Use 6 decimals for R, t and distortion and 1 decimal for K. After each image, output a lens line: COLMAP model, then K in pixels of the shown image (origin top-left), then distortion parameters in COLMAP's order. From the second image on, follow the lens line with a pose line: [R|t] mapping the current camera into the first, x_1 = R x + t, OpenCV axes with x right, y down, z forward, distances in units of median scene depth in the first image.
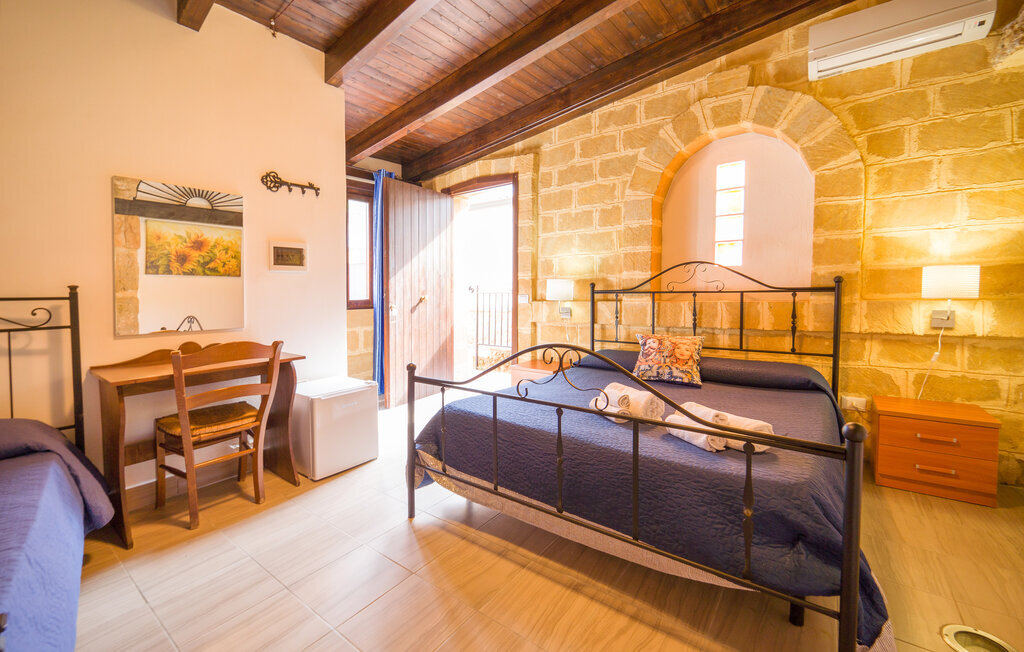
lens RADIAL K [[424.6, 0, 511.5], [0, 424.6, 292.3], [0, 0, 1]] dist [0.000318, -0.000109]
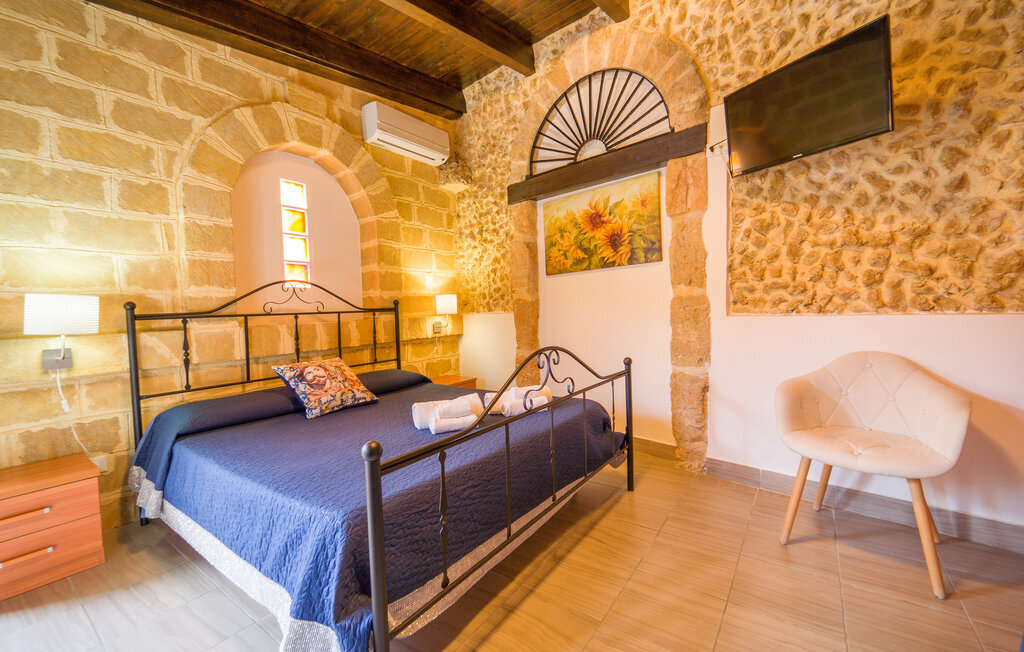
lens RADIAL K [[420.0, 0, 517.8], [0, 420.0, 317.3], [0, 0, 1]] dist [0.000770, -0.000079]
pose [[-0.039154, -0.007062, 0.999208, -0.518494], [0.039191, 0.999195, 0.008597, 0.018812], [-0.998464, 0.039496, -0.038846, 0.605251]]
